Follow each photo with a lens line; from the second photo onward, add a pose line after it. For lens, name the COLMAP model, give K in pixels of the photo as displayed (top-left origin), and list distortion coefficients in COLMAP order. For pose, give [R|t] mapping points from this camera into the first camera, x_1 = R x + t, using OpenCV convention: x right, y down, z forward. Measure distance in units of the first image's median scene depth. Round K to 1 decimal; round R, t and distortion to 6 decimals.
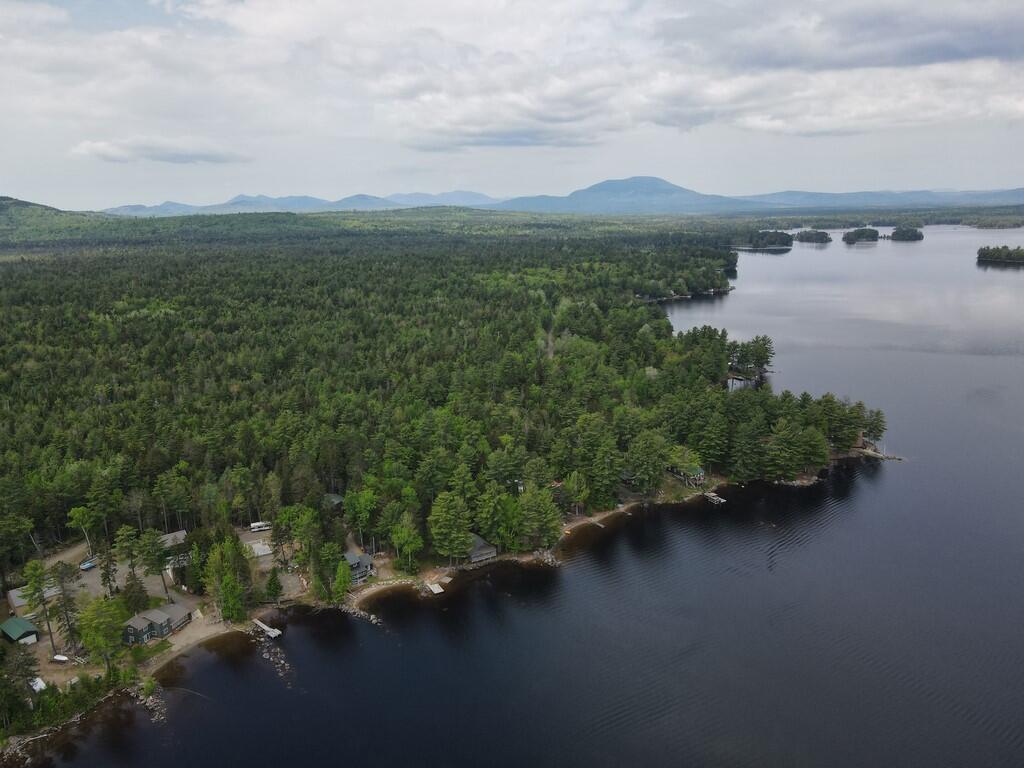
lens RADIAL K [[748.6, 0, 512.6], [0, 748.6, 392.7], [0, 0, 1]] dist [0.007415, 0.012253]
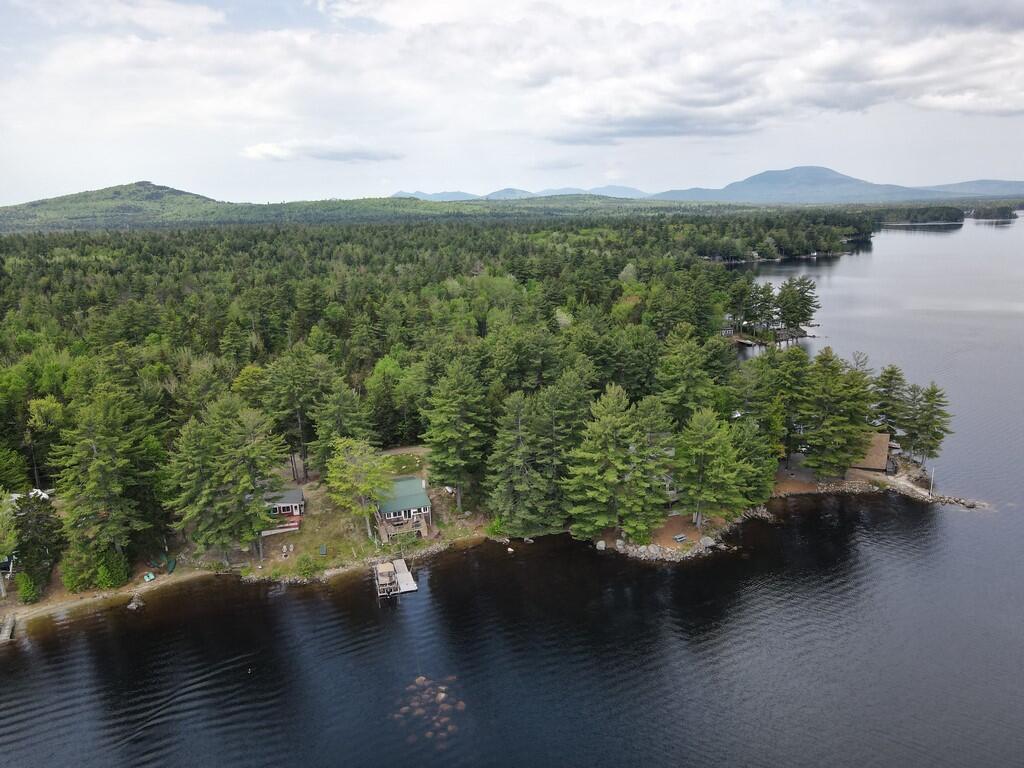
lens RADIAL K [[748.6, 0, 507.7], [0, 748.6, 381.6], [0, 0, 1]] dist [0.007415, 0.012253]
pose [[0.978690, 0.040017, -0.201405, 0.079803], [-0.042030, 0.999100, -0.005722, 0.007847], [0.200995, 0.014065, 0.979491, 0.125728]]
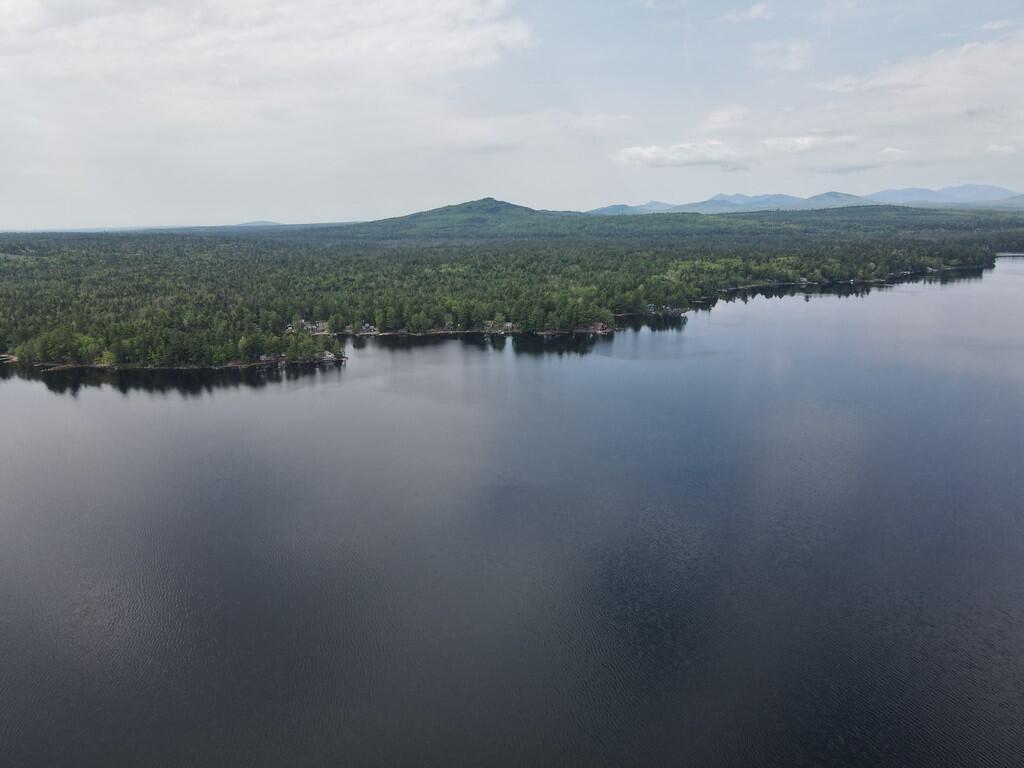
lens RADIAL K [[748.6, 0, 516.6], [0, 748.6, 388.2], [0, 0, 1]] dist [0.007415, 0.012253]
pose [[0.818109, 0.132478, -0.559596, 0.356169], [-0.133851, 0.990244, 0.038745, 0.044518], [0.559270, 0.043205, 0.827859, -0.220218]]
